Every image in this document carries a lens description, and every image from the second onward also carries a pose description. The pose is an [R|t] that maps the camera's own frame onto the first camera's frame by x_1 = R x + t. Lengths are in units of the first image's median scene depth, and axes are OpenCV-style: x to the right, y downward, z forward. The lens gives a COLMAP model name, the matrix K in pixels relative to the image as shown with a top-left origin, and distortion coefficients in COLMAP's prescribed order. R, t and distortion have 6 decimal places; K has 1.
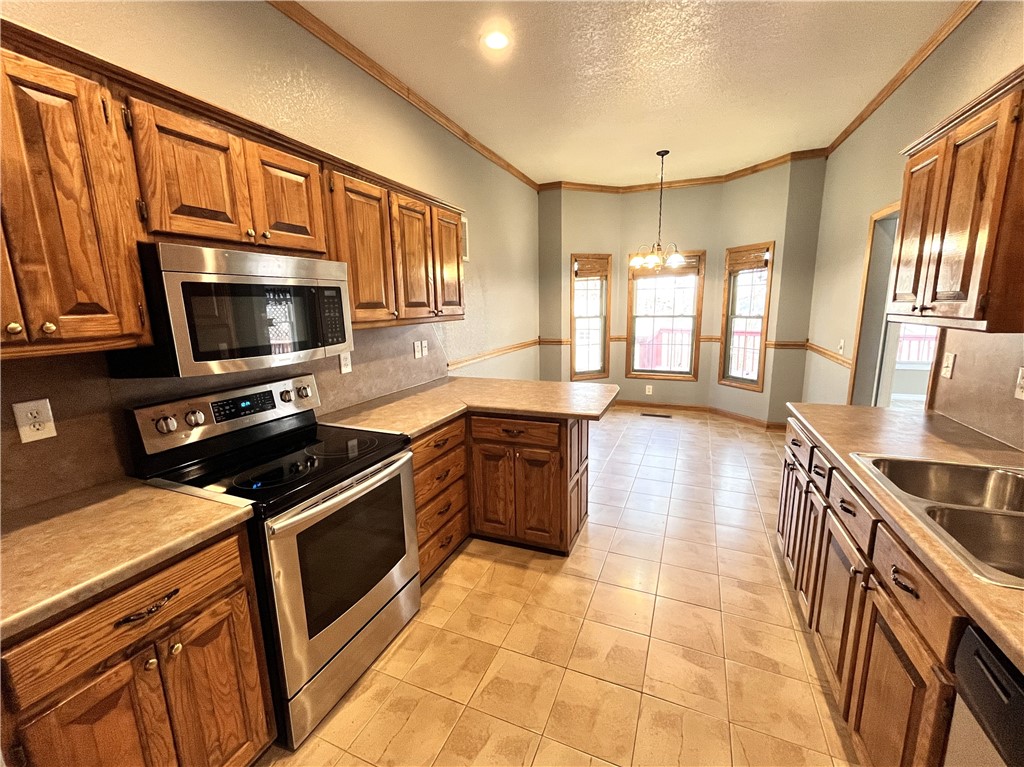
lens RADIAL K [[422.8, 0, 515.9], [0, 422.8, 385.0], [0, 0, 1]] dist [-0.003237, -0.000426]
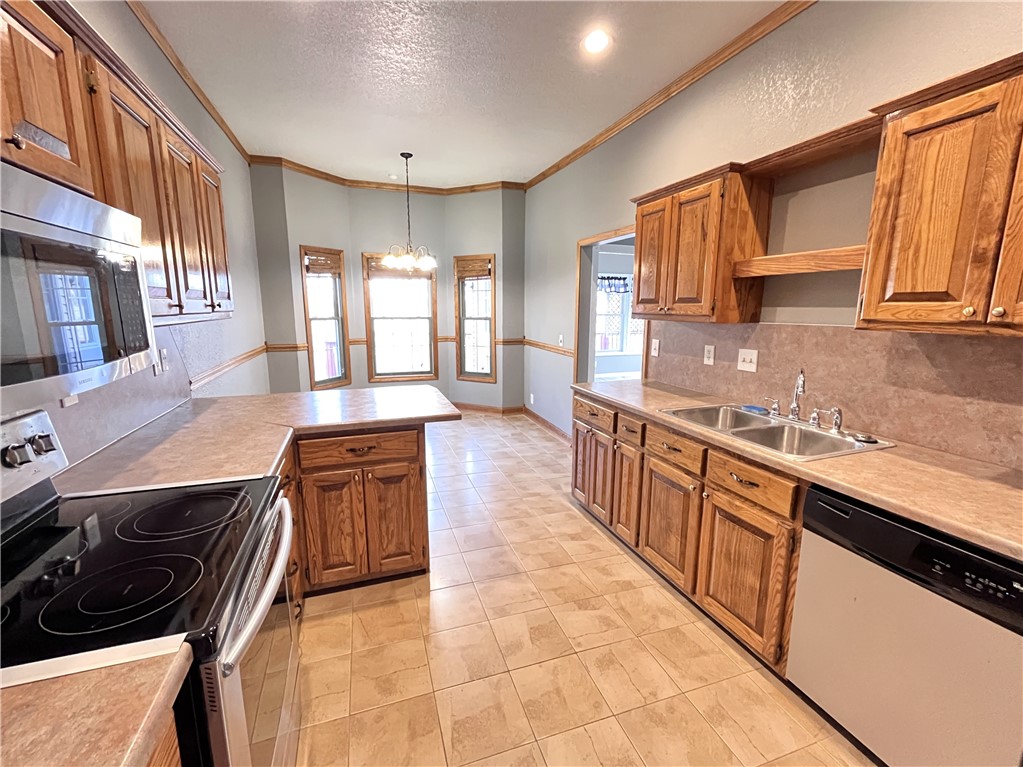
lens RADIAL K [[433.6, 0, 506.2], [0, 433.6, 385.1], [0, 0, 1]] dist [-0.001828, -0.000695]
pose [[0.751247, -0.096356, 0.652950, -0.323871], [0.105956, 0.994062, 0.024787, -0.007595], [-0.651461, 0.050563, 0.756996, 0.145488]]
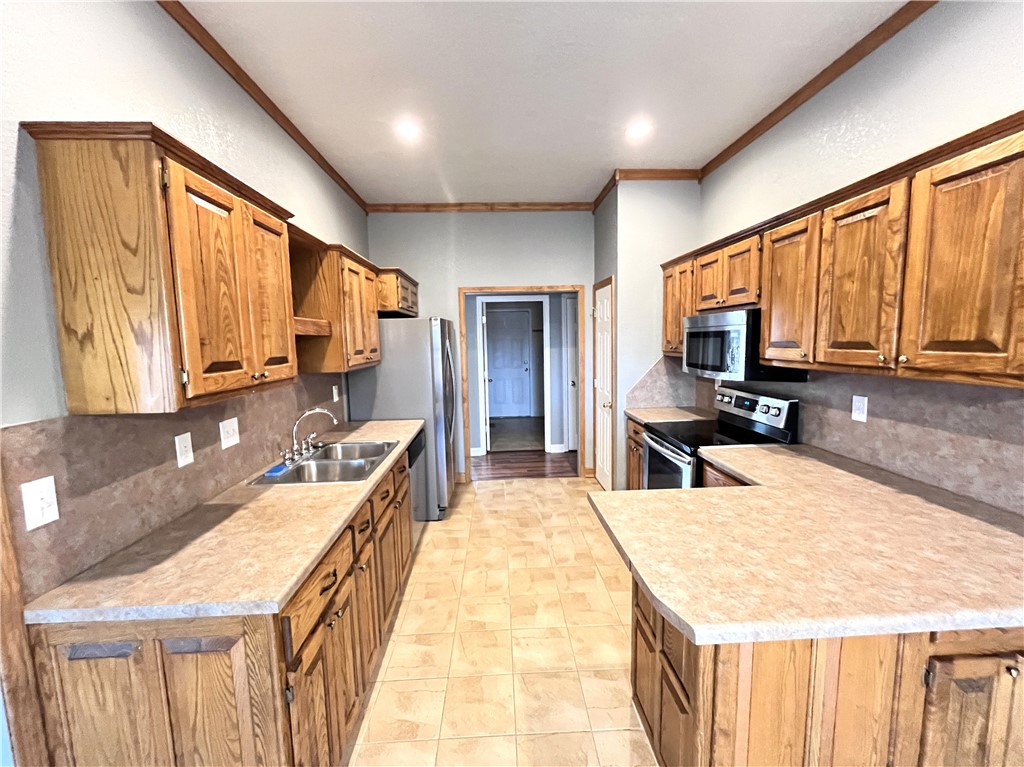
lens RADIAL K [[422.8, 0, 515.9], [0, 422.8, 385.0], [0, 0, 1]] dist [-0.003237, -0.000426]
pose [[-0.900983, 0.086574, -0.425128, 0.557064], [-0.041263, 0.958347, 0.282610, -0.298658], [0.431887, 0.272169, -0.859882, 1.366109]]
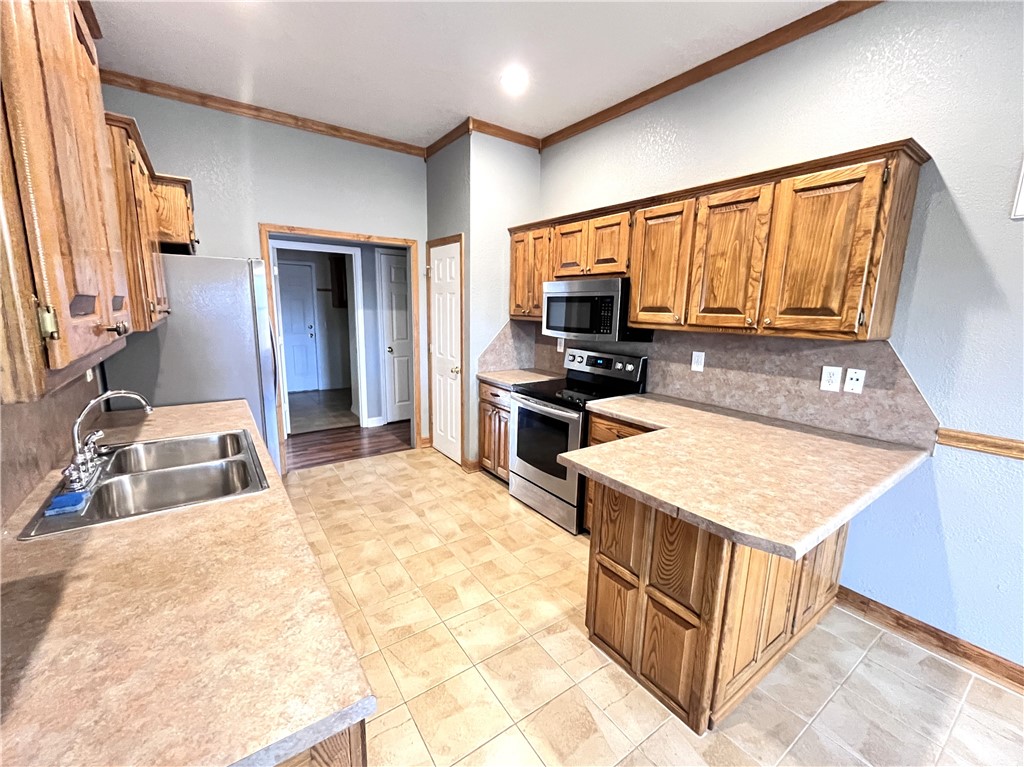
lens RADIAL K [[422.8, 0, 515.9], [0, 422.8, 385.0], [0, 0, 1]] dist [-0.003237, -0.000426]
pose [[-0.523795, 0.164153, -0.835878, 0.749449], [-0.168939, 0.941749, 0.290808, -0.226806], [0.834924, 0.293536, -0.465551, 1.092216]]
